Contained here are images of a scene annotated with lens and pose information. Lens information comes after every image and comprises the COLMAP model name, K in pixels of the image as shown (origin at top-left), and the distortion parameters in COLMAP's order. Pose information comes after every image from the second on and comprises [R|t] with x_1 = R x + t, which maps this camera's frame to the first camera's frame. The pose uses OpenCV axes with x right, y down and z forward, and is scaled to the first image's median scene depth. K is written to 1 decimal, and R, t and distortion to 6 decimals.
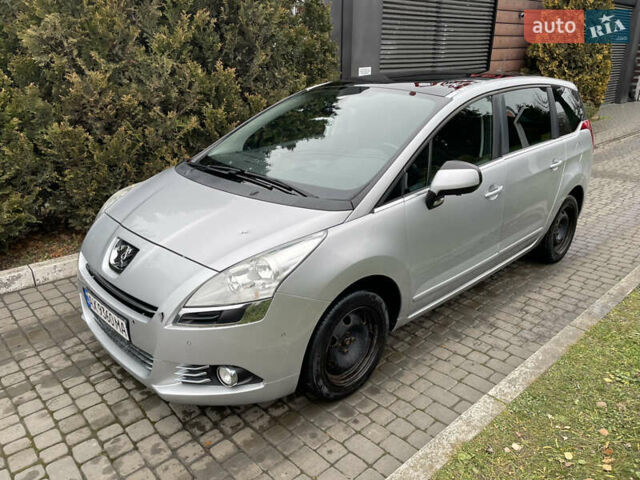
lens RADIAL K [[504.5, 0, 318.6], [0, 504.5, 241.4], [0, 0, 1]] dist [0.008593, -0.054673]
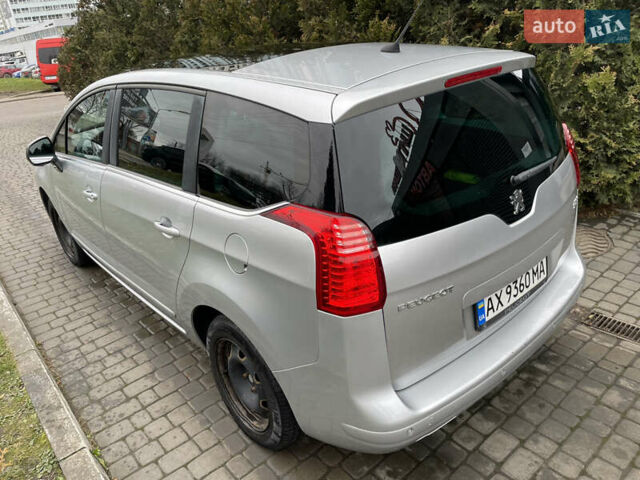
lens RADIAL K [[504.5, 0, 319.3], [0, 504.5, 240.7], [0, 0, 1]] dist [0.008593, -0.054673]
pose [[-0.060762, 0.420164, -0.905412, 1.204467], [-0.244179, 0.873270, 0.421635, -0.522574], [0.967825, 0.246702, 0.049533, 1.398492]]
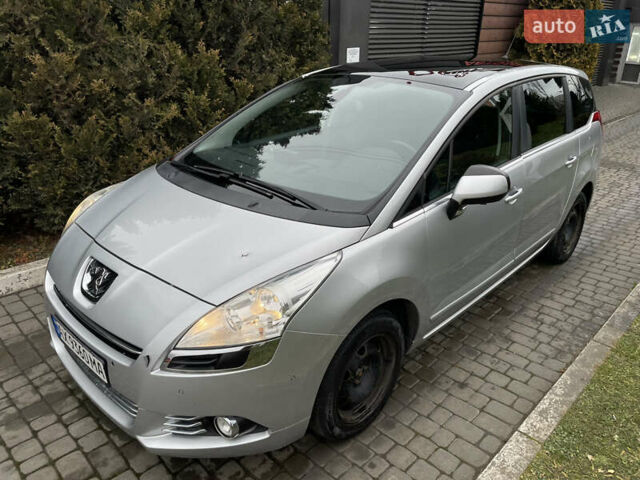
lens RADIAL K [[504.5, 0, 320.8], [0, 504.5, 238.7], [0, 0, 1]] dist [0.008593, -0.054673]
pose [[0.998704, -0.005511, 0.050589, -0.045261], [0.003628, 0.999300, 0.037240, -0.055701], [-0.050759, -0.037008, 0.998025, 0.111005]]
